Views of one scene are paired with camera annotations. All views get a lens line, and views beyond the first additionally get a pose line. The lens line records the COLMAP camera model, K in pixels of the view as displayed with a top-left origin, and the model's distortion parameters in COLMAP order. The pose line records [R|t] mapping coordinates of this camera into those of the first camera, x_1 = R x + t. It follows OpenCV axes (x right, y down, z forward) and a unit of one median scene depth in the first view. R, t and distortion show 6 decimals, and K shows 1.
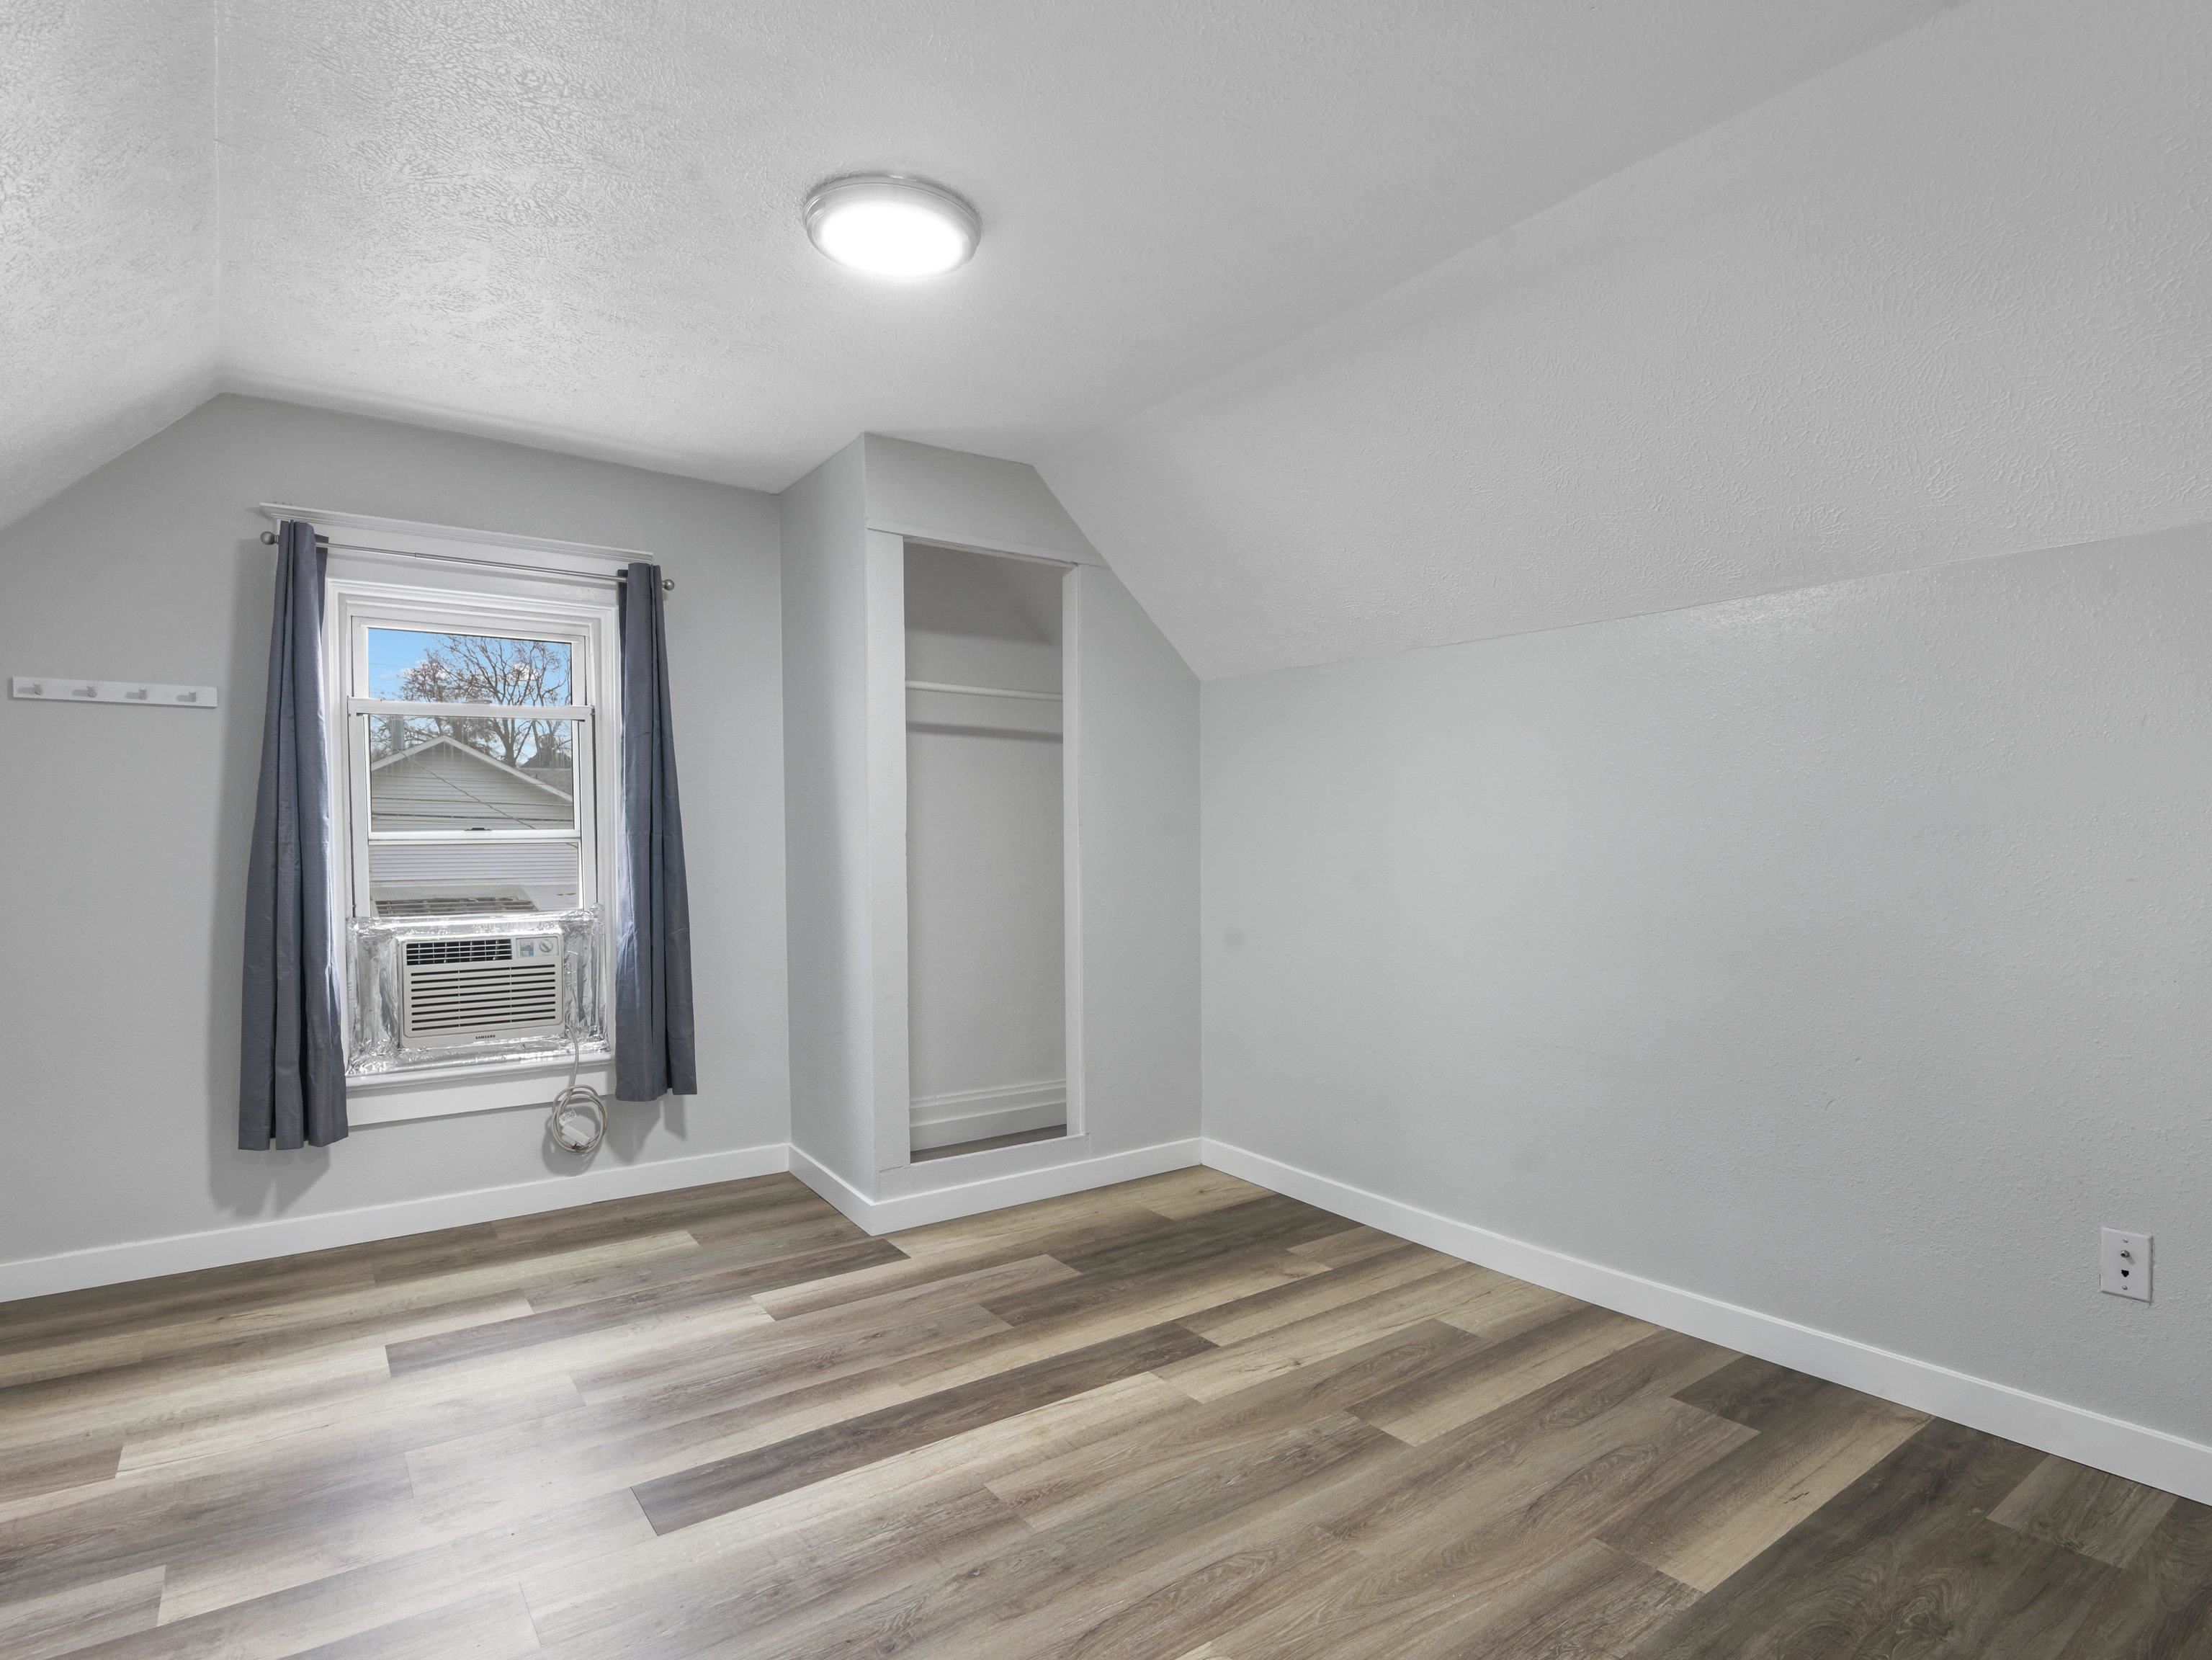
lens RADIAL K [[1157.3, 0, 1085.1], [0, 1157.3, 865.4], [0, 0, 1]] dist [-0.007302, -0.006996]
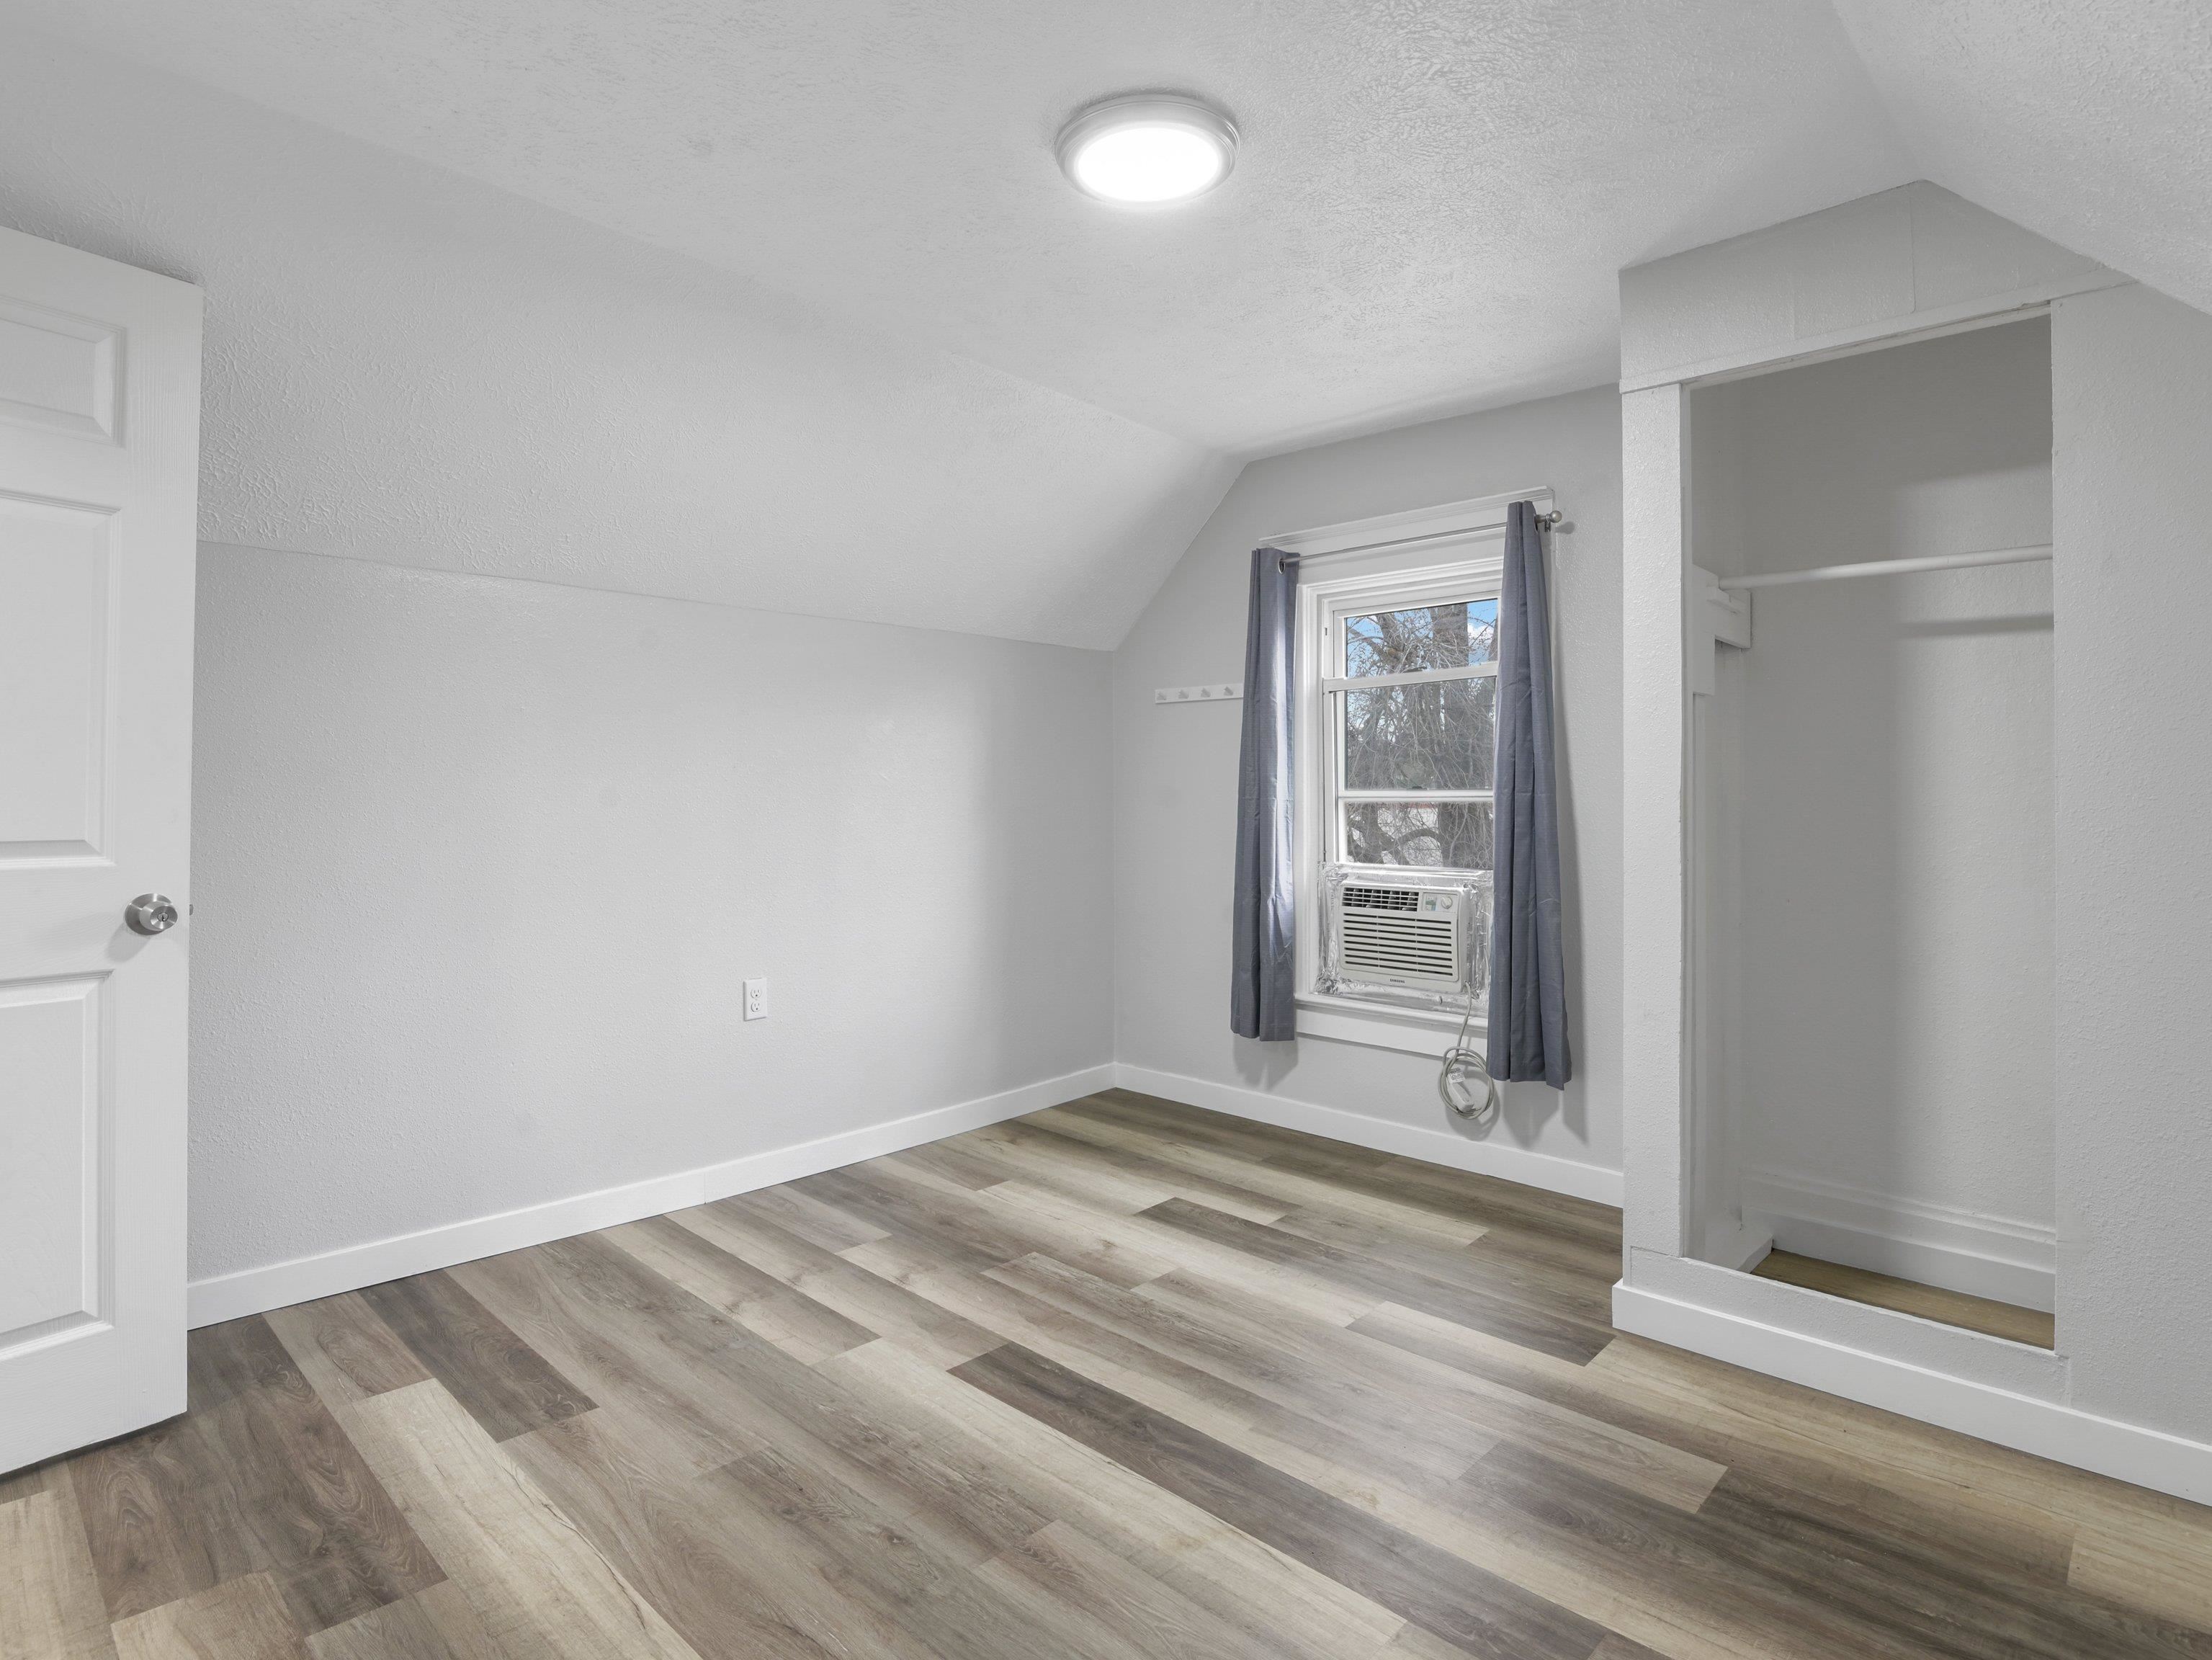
lens RADIAL K [[1157.3, 0, 1089.8], [0, 1157.3, 785.9], [0, 0, 1]] dist [-0.007302, -0.006996]
pose [[0.196193, -0.003713, -0.980558, 0.507839], [-0.027961, 0.999565, -0.009380, -0.015655], [0.980167, 0.029258, 0.196004, 0.531216]]
